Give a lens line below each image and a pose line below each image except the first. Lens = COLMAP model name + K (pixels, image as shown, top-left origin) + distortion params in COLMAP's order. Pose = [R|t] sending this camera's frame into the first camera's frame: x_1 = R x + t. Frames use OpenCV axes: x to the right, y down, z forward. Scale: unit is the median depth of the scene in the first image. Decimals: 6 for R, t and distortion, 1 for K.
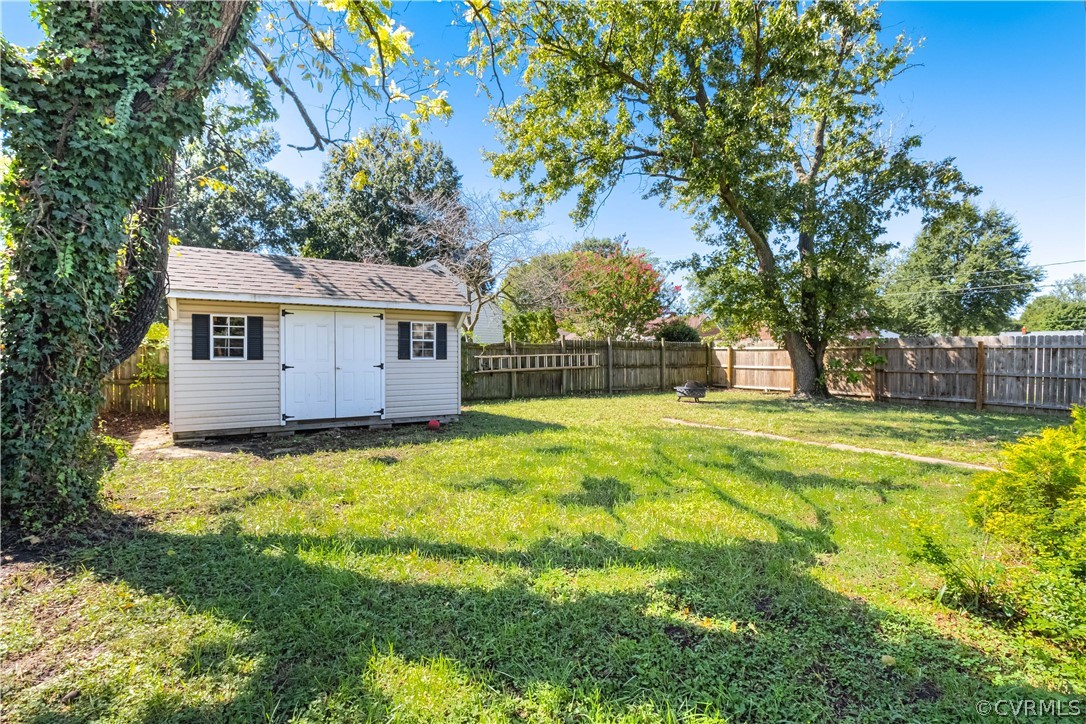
lens RADIAL K [[504.3, 0, 542.8], [0, 504.3, 358.4], [0, 0, 1]] dist [0.004481, 0.000548]
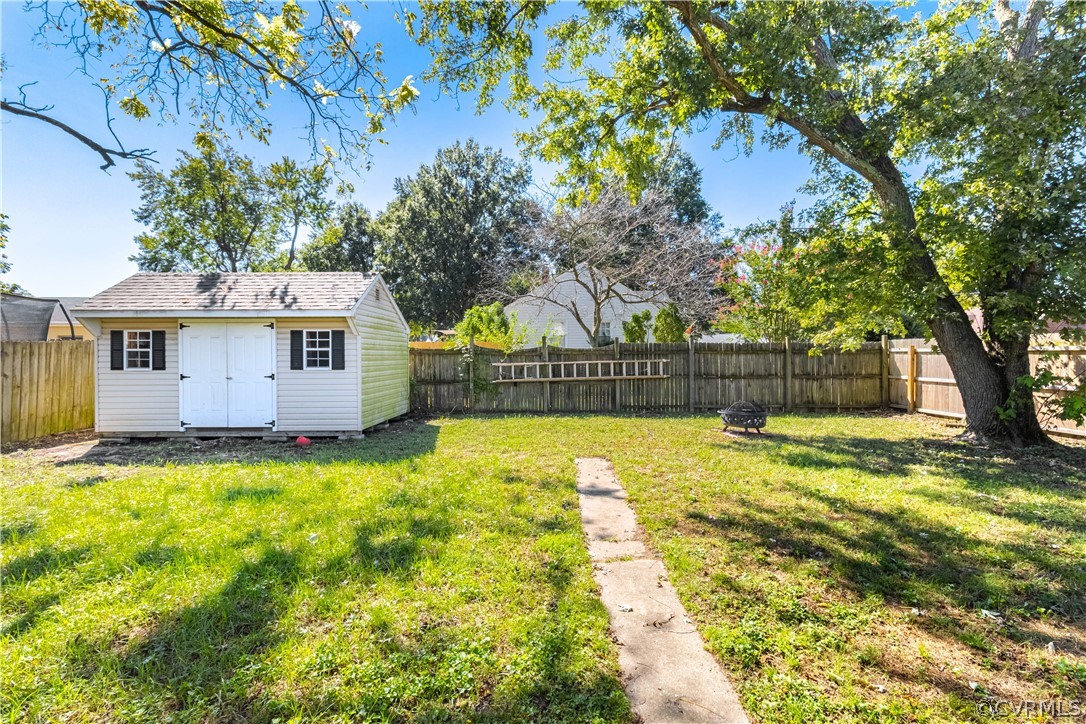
lens RADIAL K [[504.3, 0, 543.5], [0, 504.3, 366.4], [0, 0, 1]] dist [0.004481, 0.000548]
pose [[0.856659, -0.002921, -0.515876, 0.618304], [0.004208, 0.999990, 0.001327, -0.003206], [0.515867, -0.003307, 0.856662, 0.427846]]
